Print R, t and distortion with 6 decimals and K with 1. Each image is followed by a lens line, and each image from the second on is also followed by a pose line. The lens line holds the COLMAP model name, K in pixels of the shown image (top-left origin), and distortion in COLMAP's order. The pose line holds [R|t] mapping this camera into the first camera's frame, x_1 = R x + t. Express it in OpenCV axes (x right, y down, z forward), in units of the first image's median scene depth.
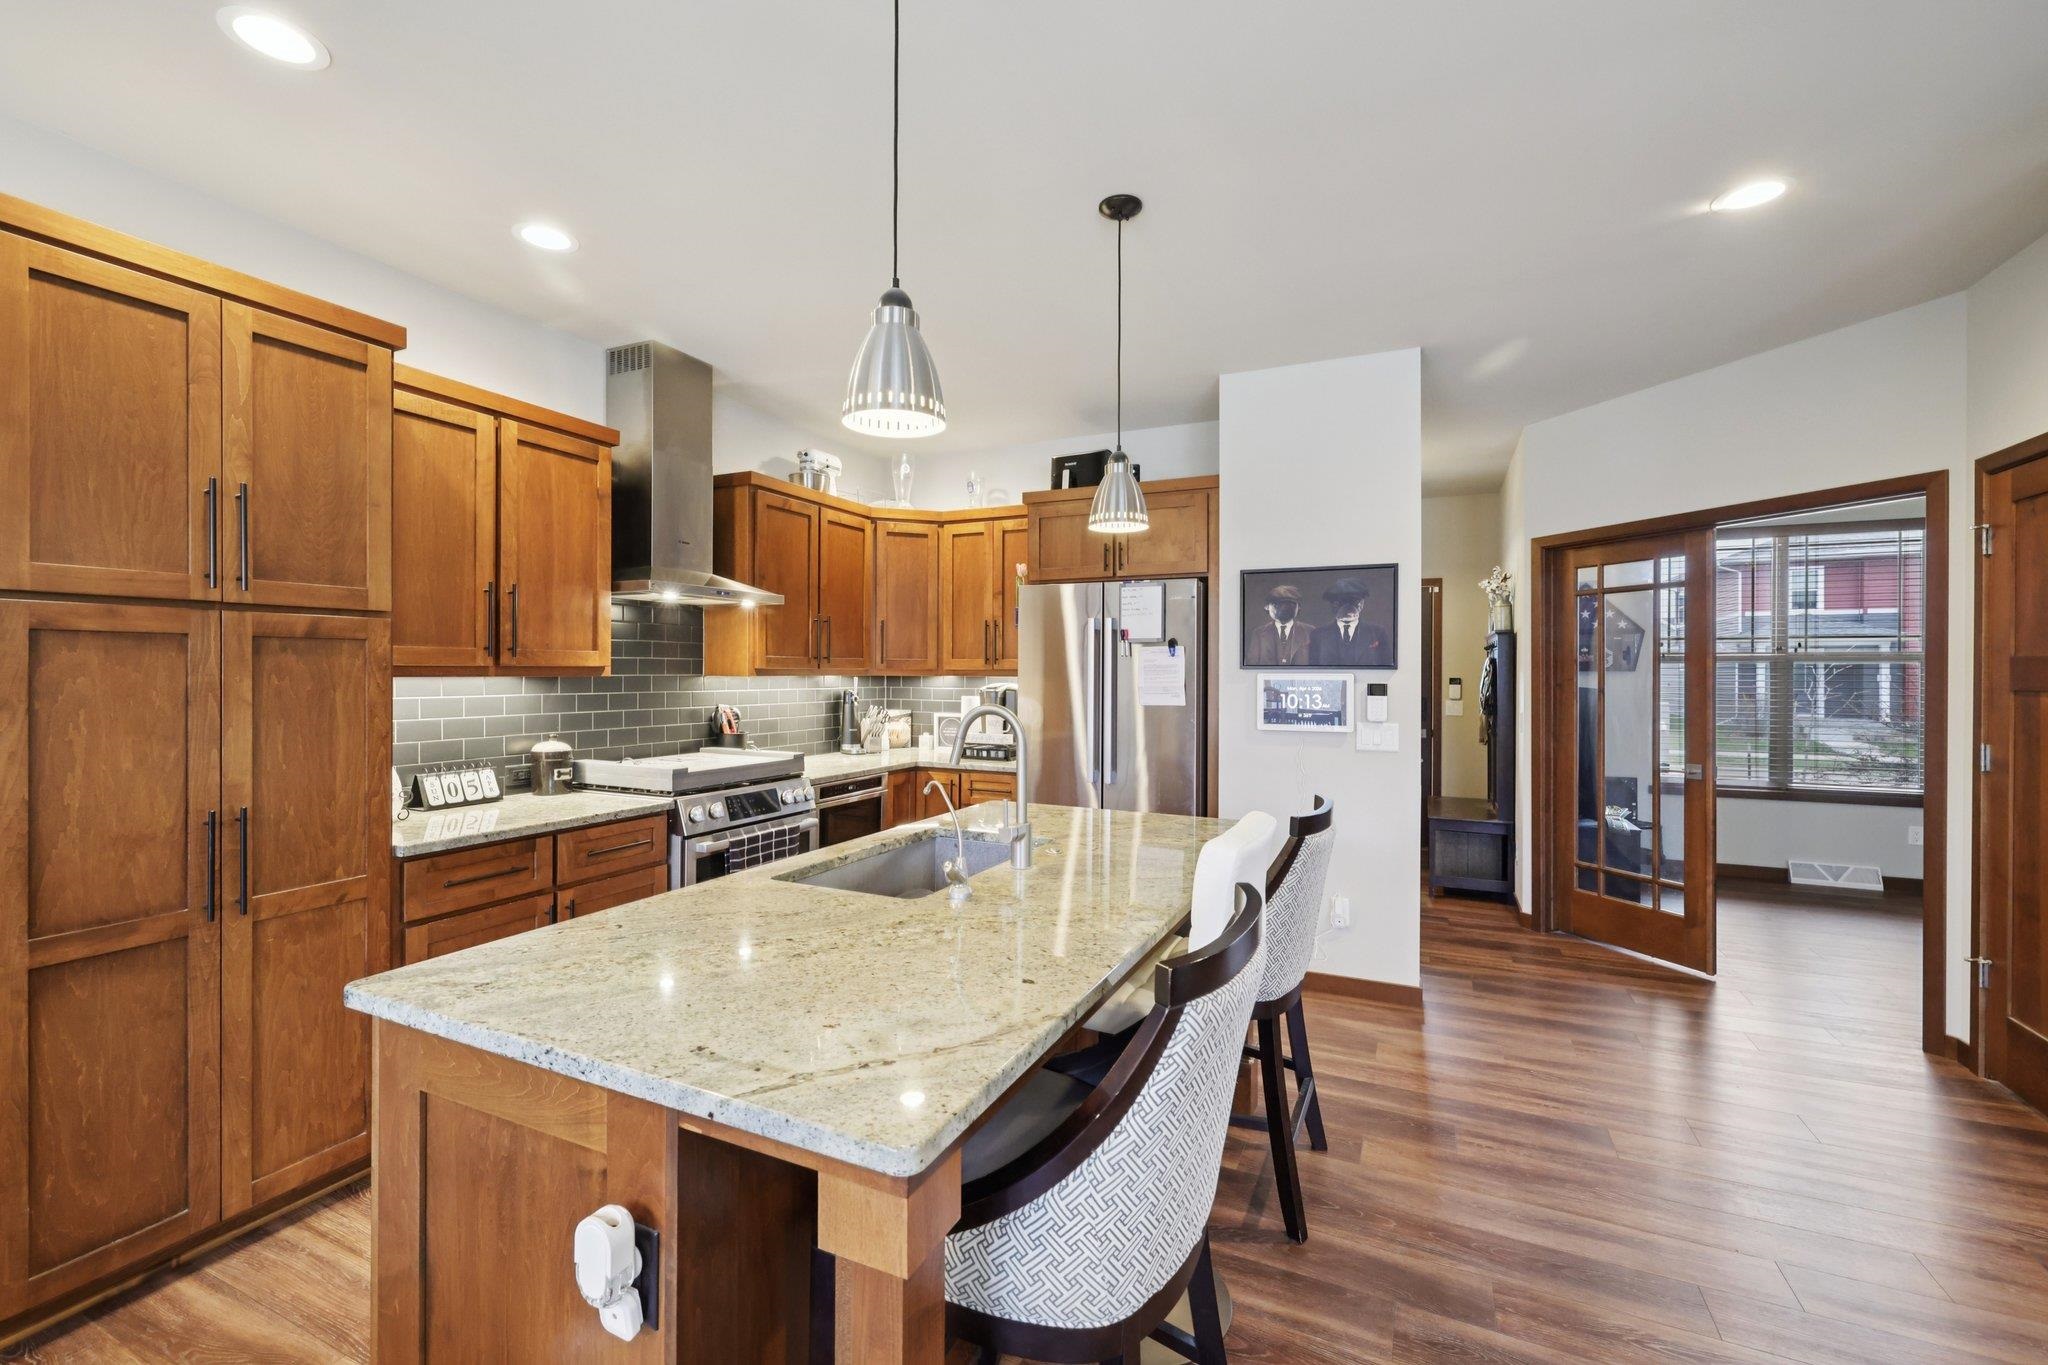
lens RADIAL K [[855.7, 0, 1021.2], [0, 855.7, 676.4], [0, 0, 1]] dist [-0.001035, 0.001025]
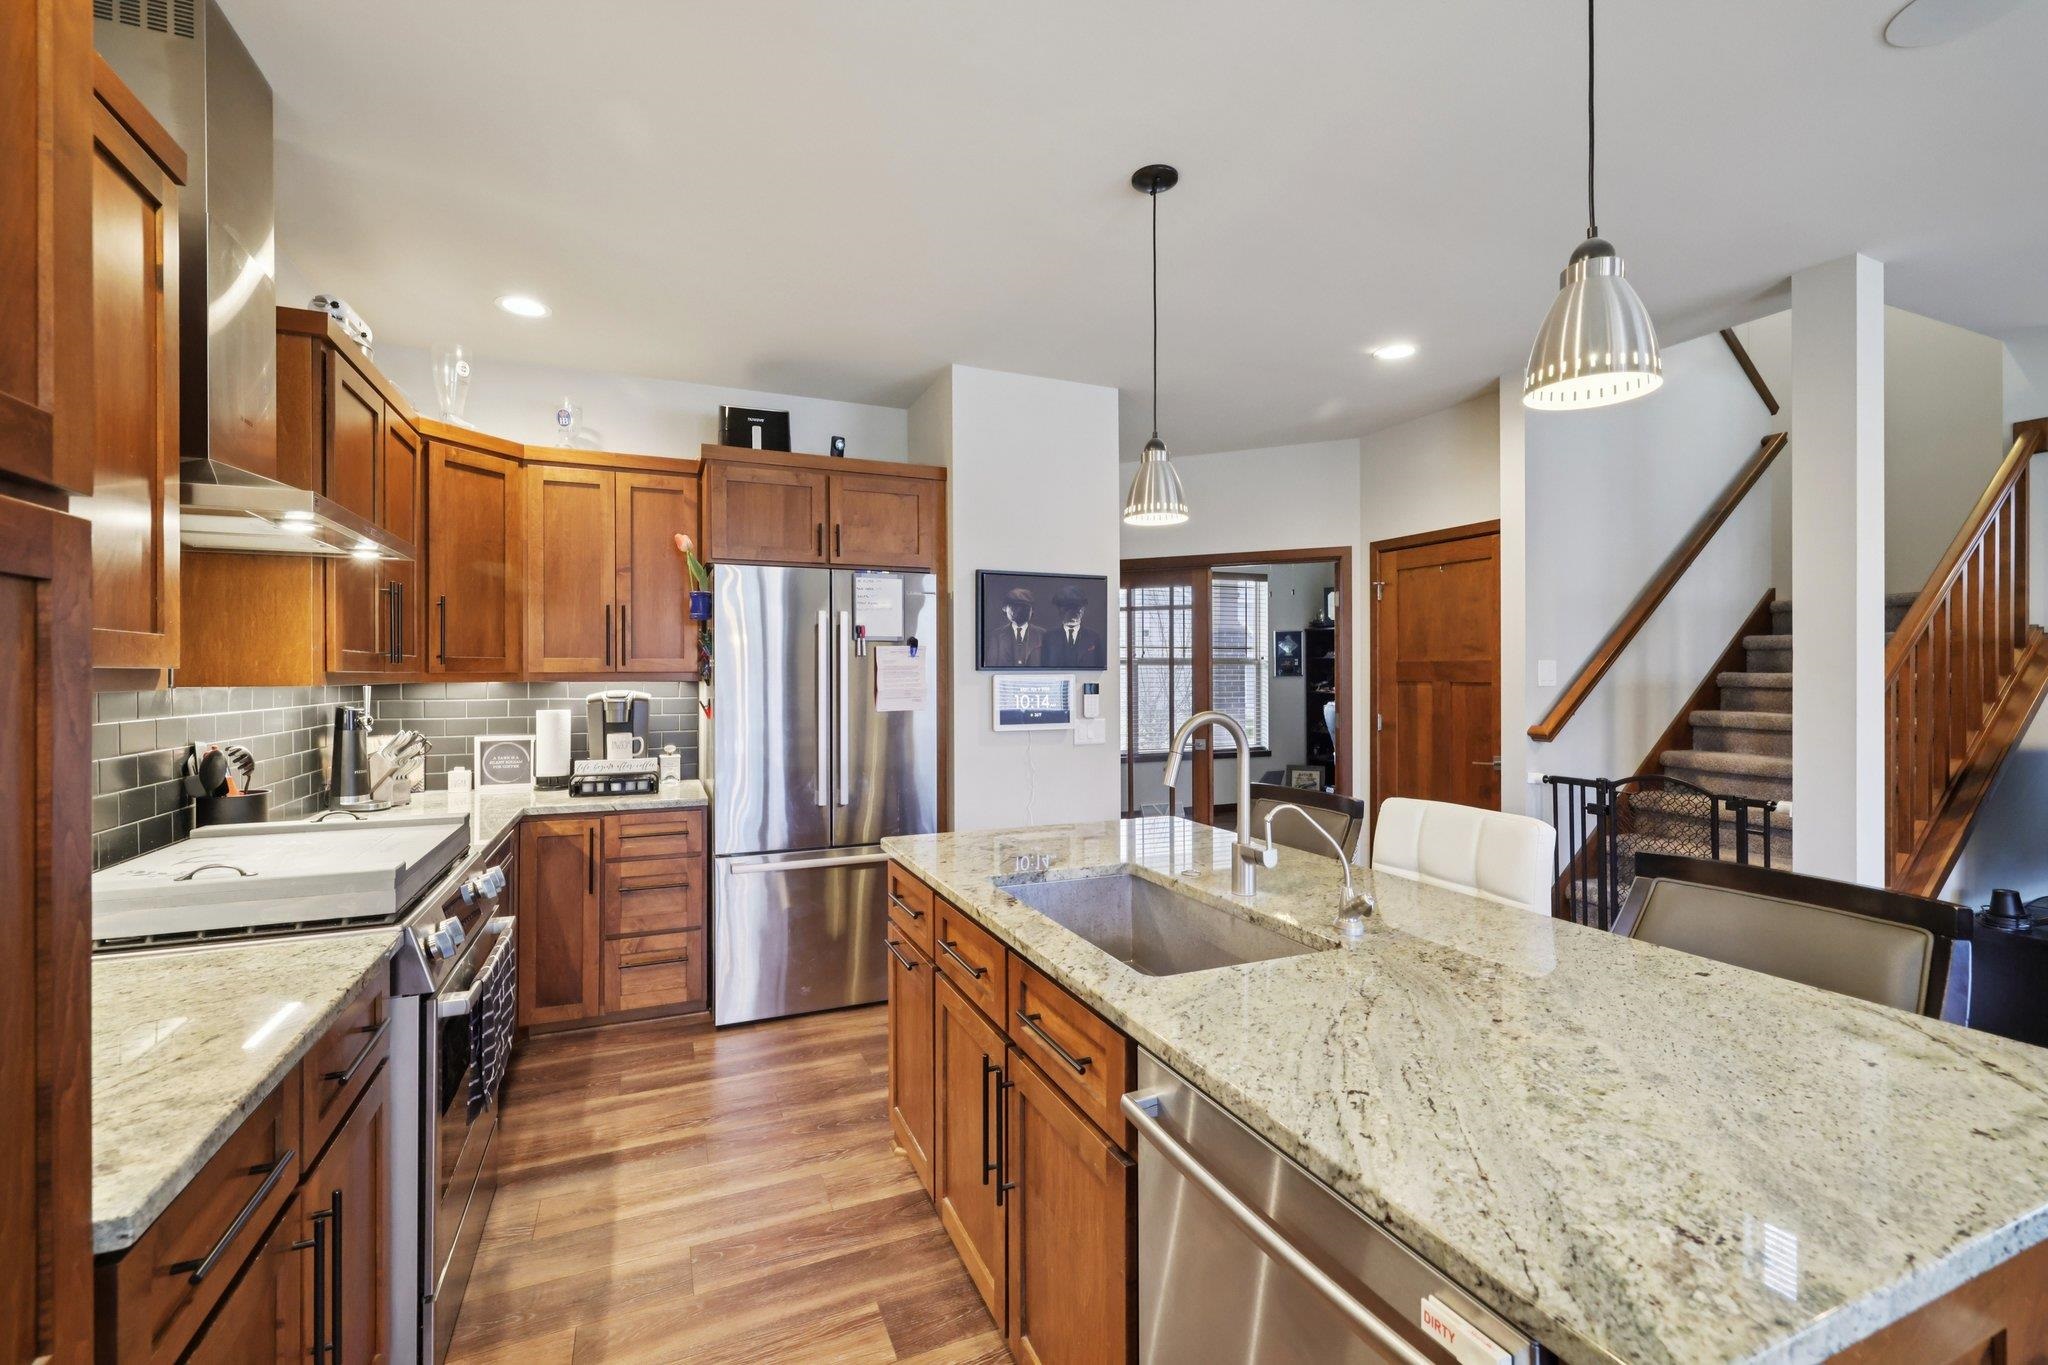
lens RADIAL K [[855.7, 0, 1014.2], [0, 855.7, 674.2], [0, 0, 1]] dist [-0.001035, 0.001025]
pose [[0.669024, -0.006091, 0.743216, -0.449565], [0.009396, 0.999956, -0.000264, -0.003899], [-0.743182, 0.007160, 0.669051, 0.318376]]
